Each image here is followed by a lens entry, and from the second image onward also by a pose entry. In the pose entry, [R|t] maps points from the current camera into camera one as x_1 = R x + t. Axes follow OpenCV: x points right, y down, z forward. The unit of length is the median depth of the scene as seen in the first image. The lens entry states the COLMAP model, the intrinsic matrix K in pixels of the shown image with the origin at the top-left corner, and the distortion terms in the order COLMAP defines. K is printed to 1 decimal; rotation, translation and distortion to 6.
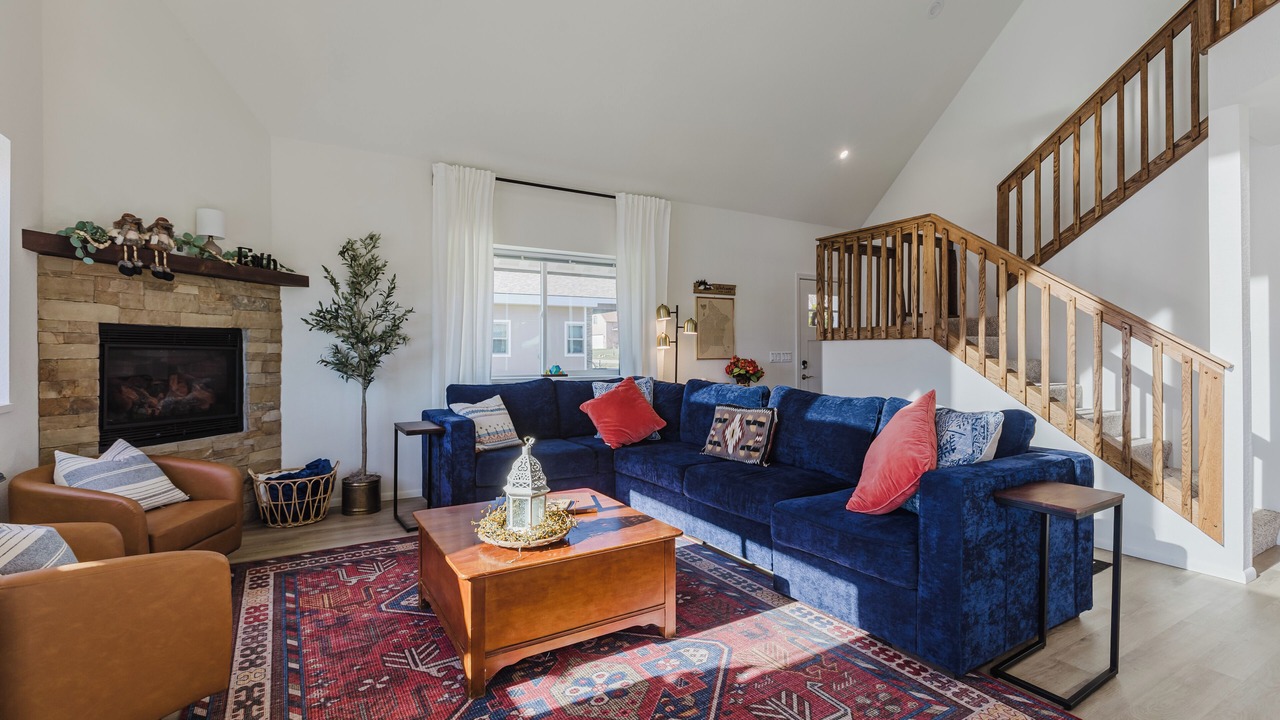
lens RADIAL K [[572.9, 0, 634.5], [0, 572.9, 352.2], [0, 0, 1]] dist [0.002607, -0.000717]
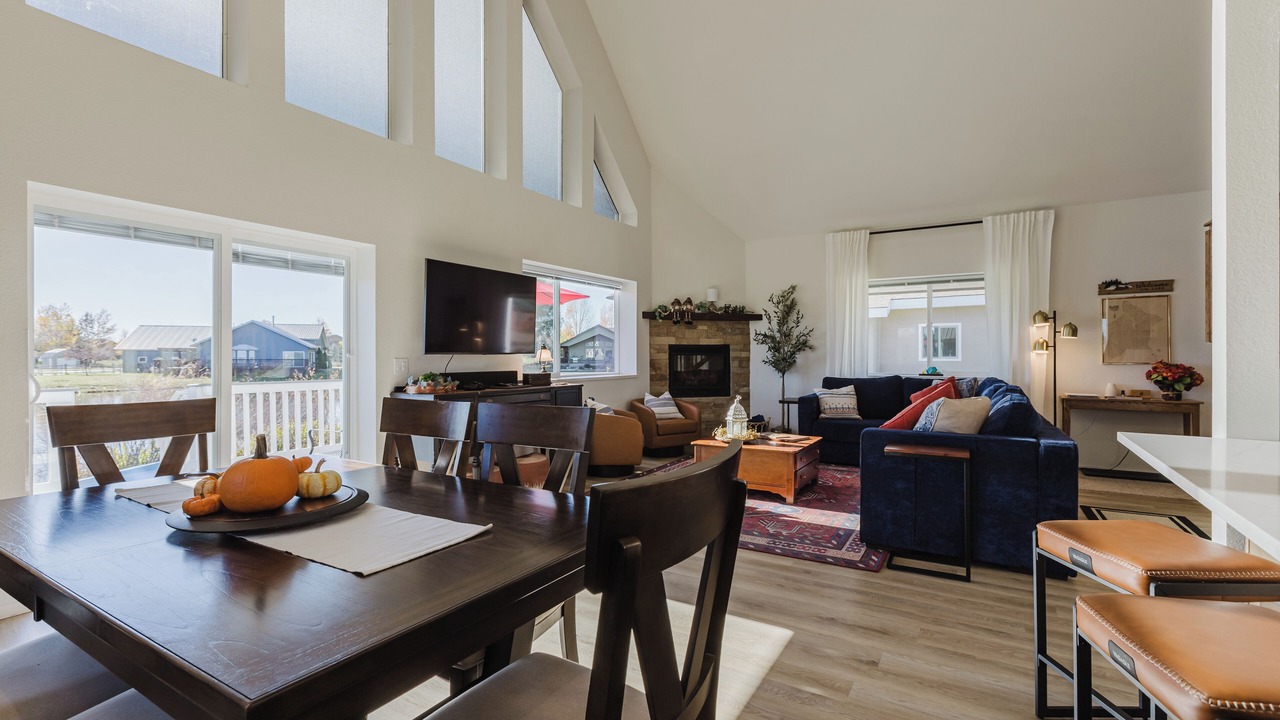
lens RADIAL K [[572.9, 0, 641.7], [0, 572.9, 350.1], [0, 0, 1]] dist [0.002607, -0.000717]
pose [[0.479659, -0.009711, -0.877401, 0.994642], [0.000713, 0.999943, -0.010677, -0.000863], [0.877455, 0.004496, 0.479638, -0.236249]]
